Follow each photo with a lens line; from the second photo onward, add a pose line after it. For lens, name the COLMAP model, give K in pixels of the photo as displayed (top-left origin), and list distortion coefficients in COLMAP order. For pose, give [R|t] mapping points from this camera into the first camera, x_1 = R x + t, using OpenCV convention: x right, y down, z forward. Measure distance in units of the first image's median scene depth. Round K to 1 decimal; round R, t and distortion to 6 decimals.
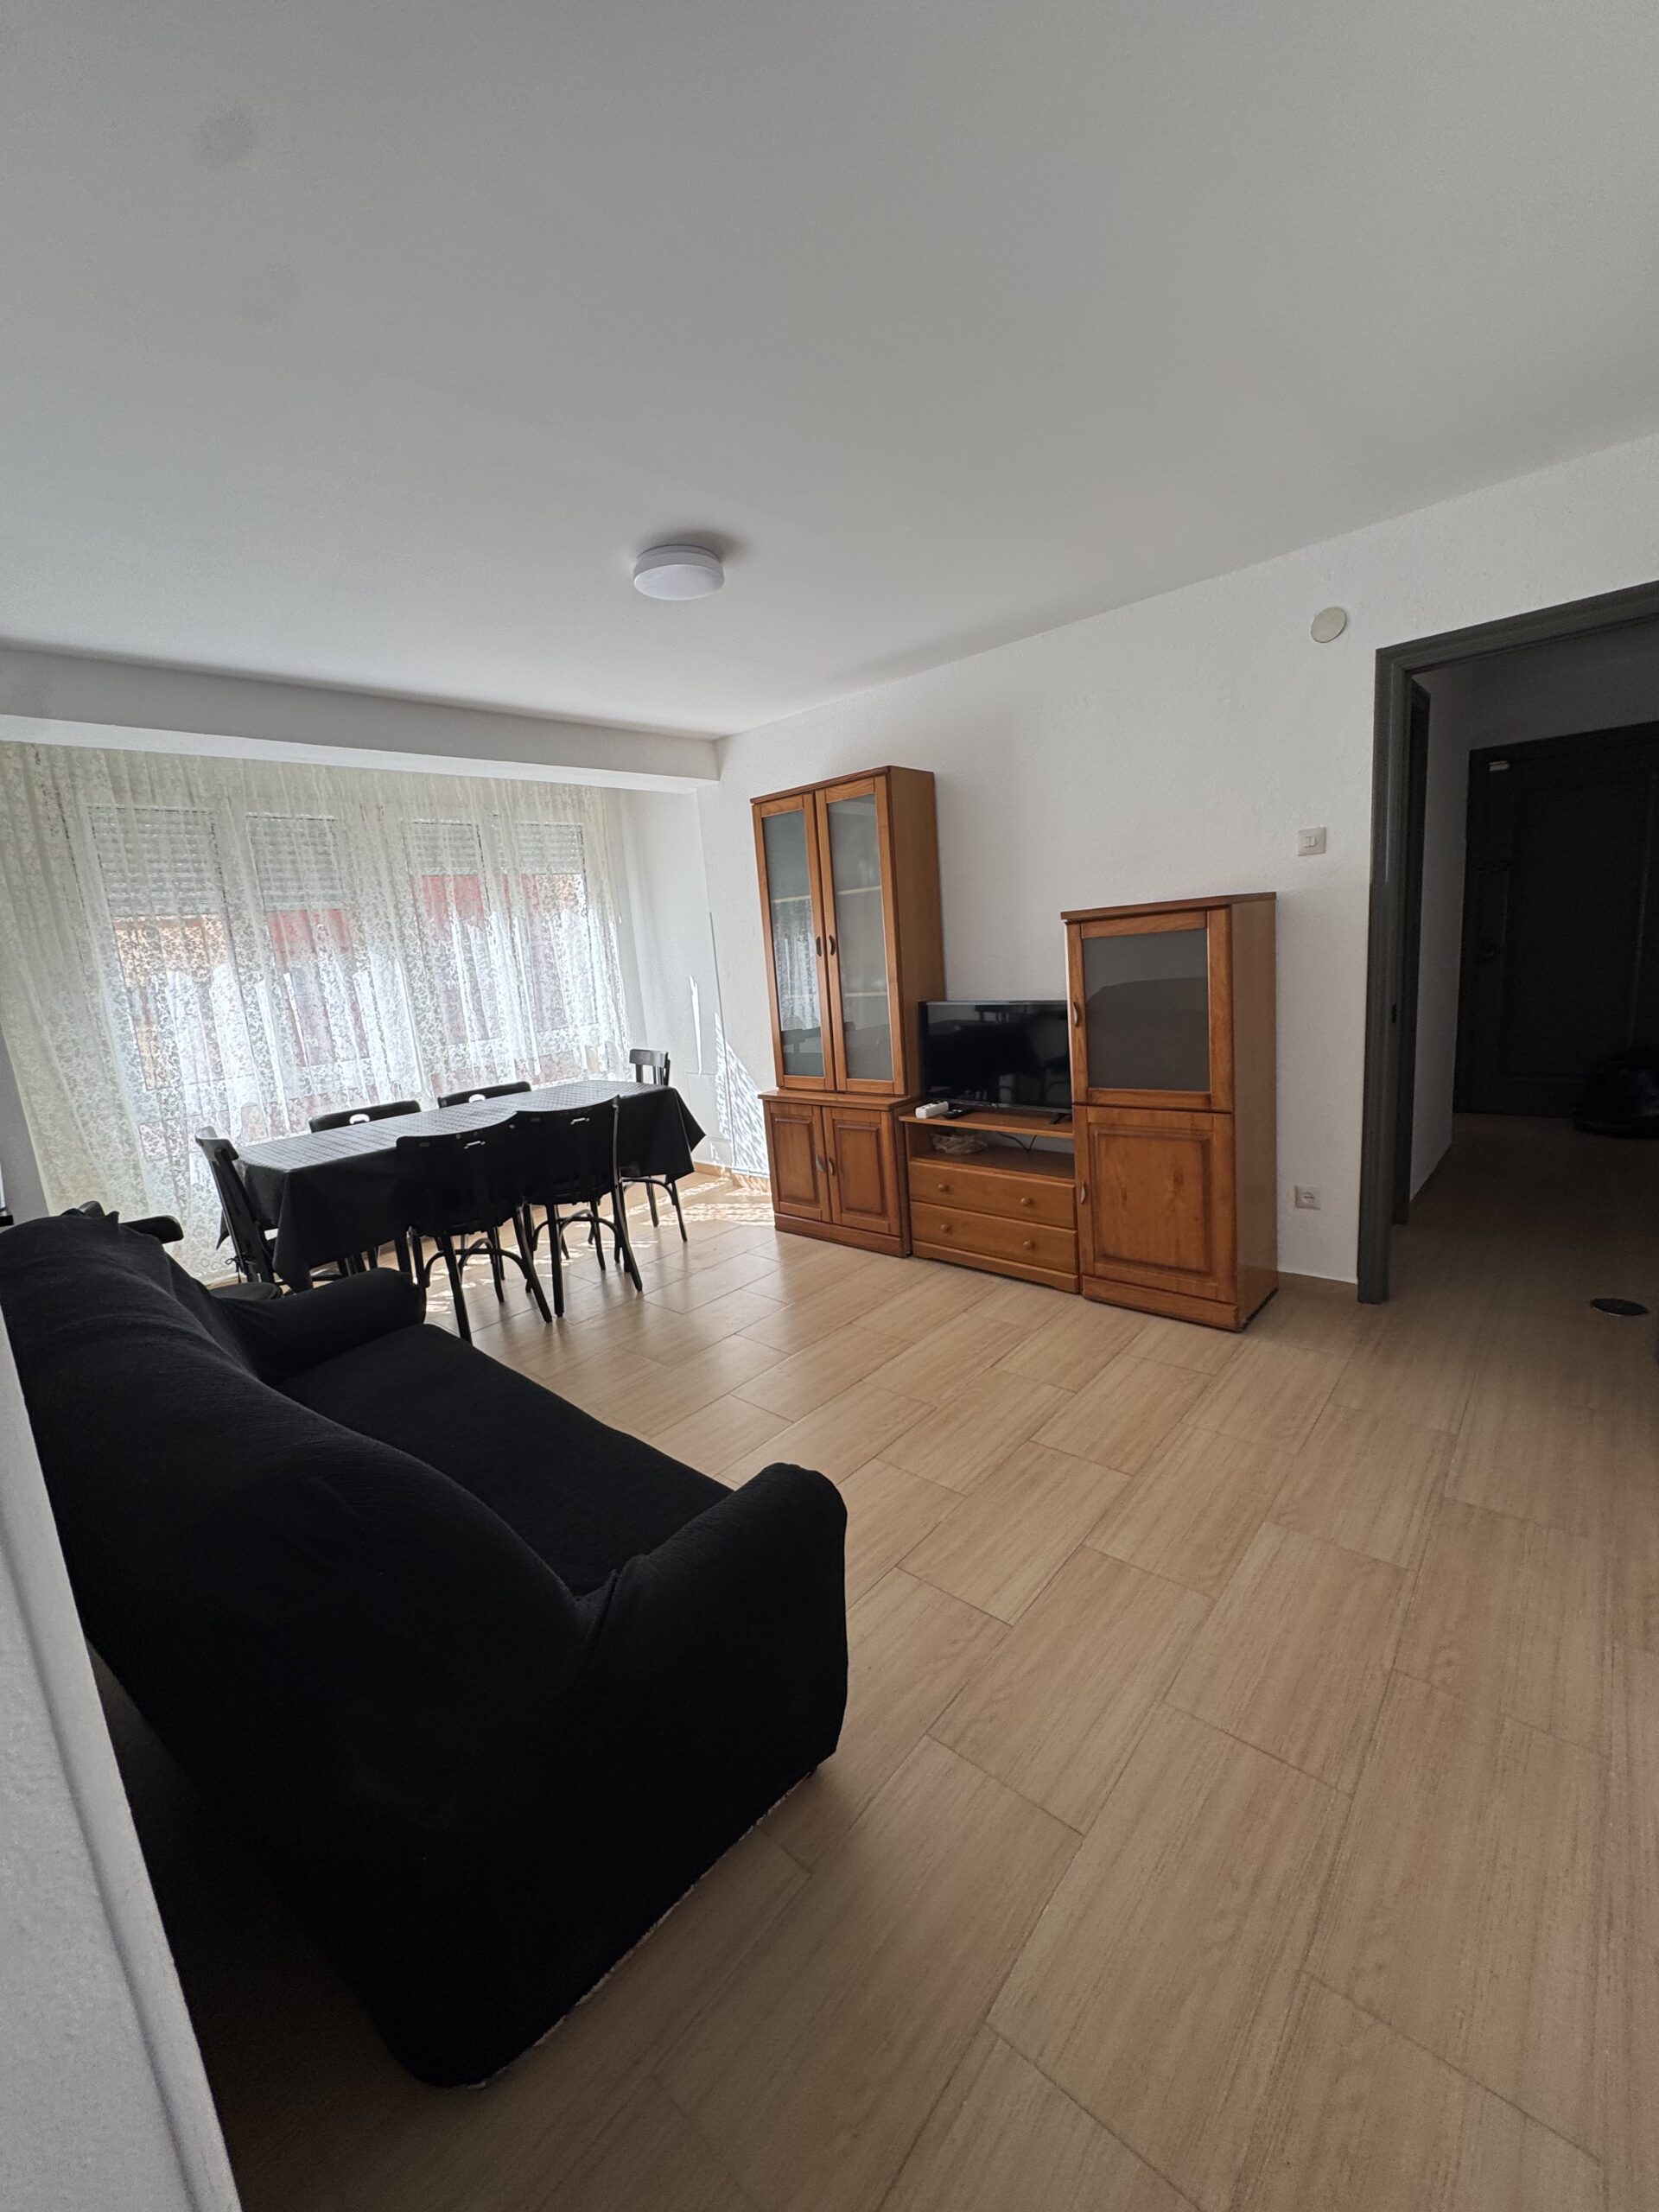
lens RADIAL K [[883.2, 0, 829.5], [0, 883.2, 1106.0], [0, 0, 1]] dist [0.000169, -0.000660]
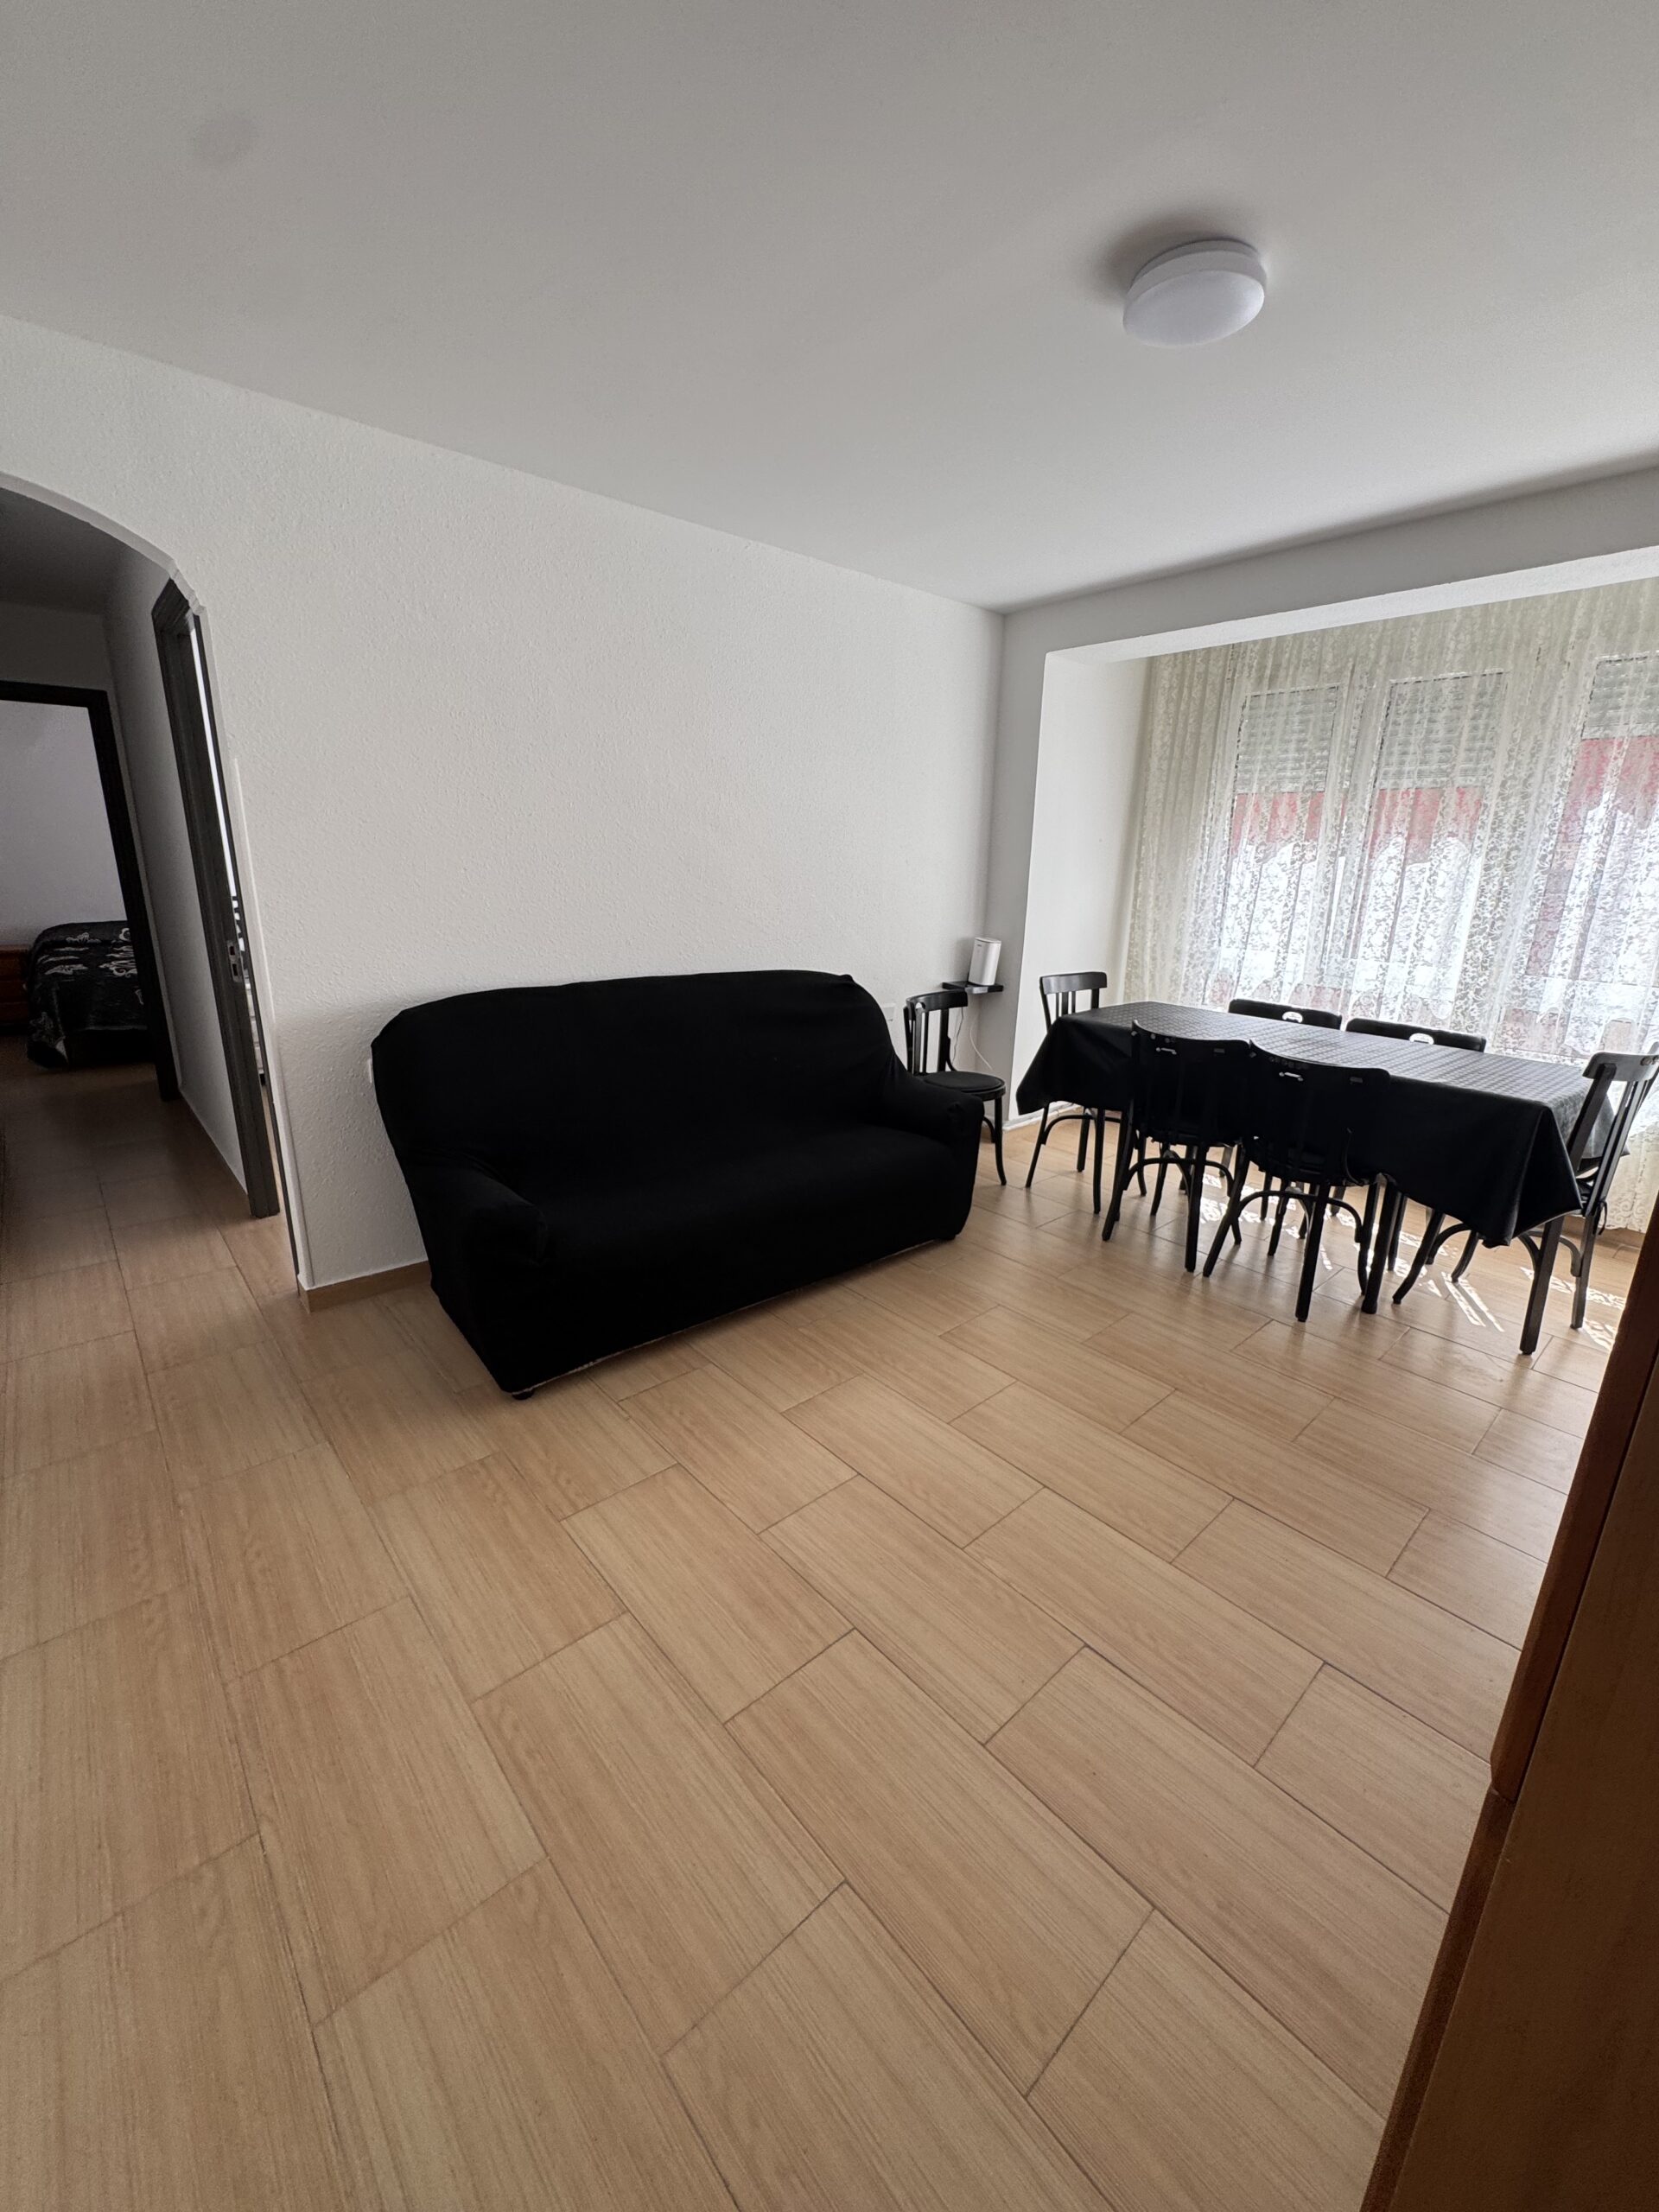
lens RADIAL K [[883.2, 0, 829.5], [0, 883.2, 1106.0], [0, 0, 1]] dist [0.000169, -0.000660]
pose [[-0.125060, 0.345240, -0.930145, 0.881924], [-0.200584, 0.909348, 0.364490, -0.283323], [0.971661, 0.232156, -0.044473, 1.123001]]
